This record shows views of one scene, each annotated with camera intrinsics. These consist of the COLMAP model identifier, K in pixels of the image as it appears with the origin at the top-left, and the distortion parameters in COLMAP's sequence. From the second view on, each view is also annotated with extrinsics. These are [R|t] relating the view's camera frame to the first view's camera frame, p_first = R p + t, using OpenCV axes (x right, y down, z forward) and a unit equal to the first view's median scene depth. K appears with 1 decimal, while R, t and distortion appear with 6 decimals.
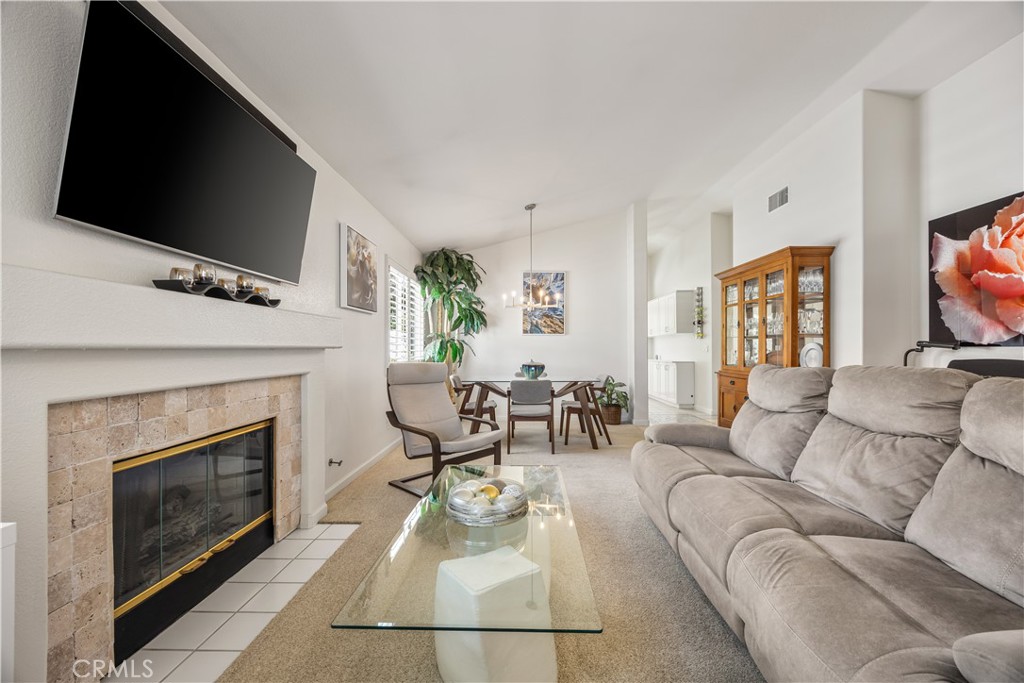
lens RADIAL K [[392.3, 0, 517.8], [0, 392.3, 351.8], [0, 0, 1]] dist [-0.001058, -0.001057]
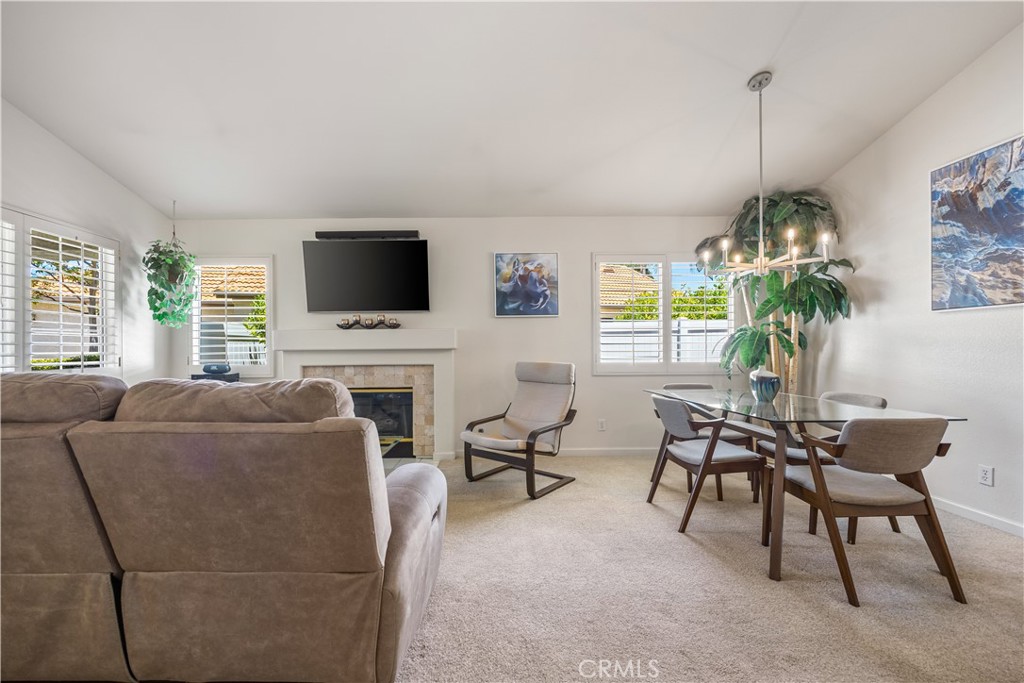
lens RADIAL K [[392.3, 0, 492.1], [0, 392.3, 351.6], [0, 0, 1]] dist [-0.001058, -0.001057]
pose [[0.011637, 0.006066, -0.999914, 0.921860], [0.000640, 0.999981, 0.006074, -0.007695], [0.999932, -0.000711, 0.011633, 1.034080]]
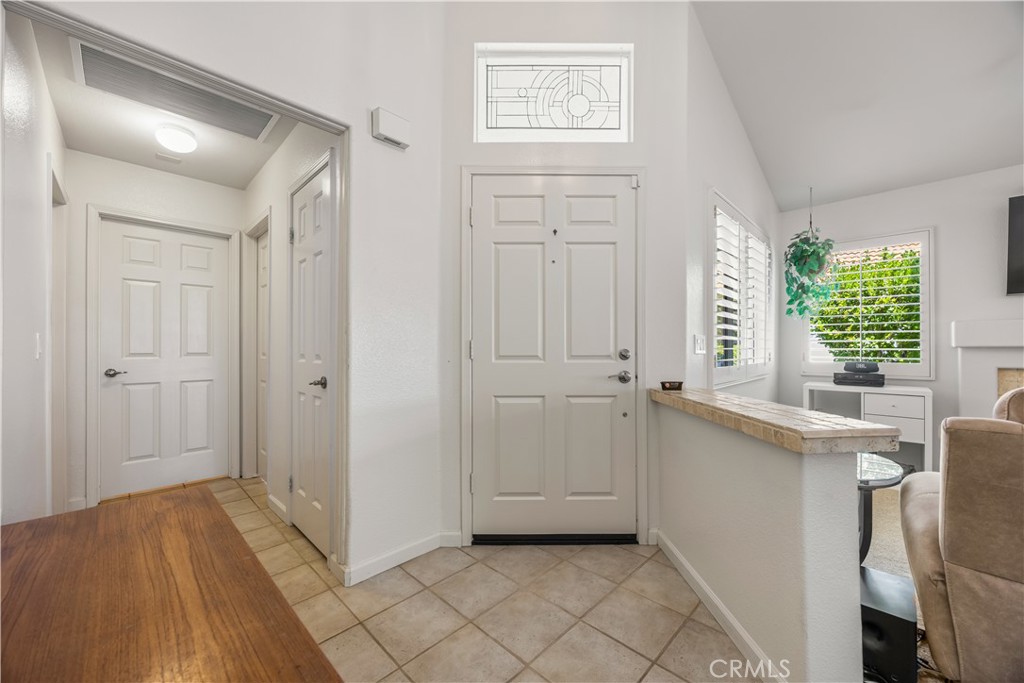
lens RADIAL K [[392.3, 0, 529.1], [0, 392.3, 351.0], [0, 0, 1]] dist [-0.001058, -0.001057]
pose [[-0.682911, 0.005194, -0.730483, 1.111600], [-0.005270, 0.999914, 0.012037, 0.000798], [0.730483, 0.012070, -0.682825, 0.191400]]
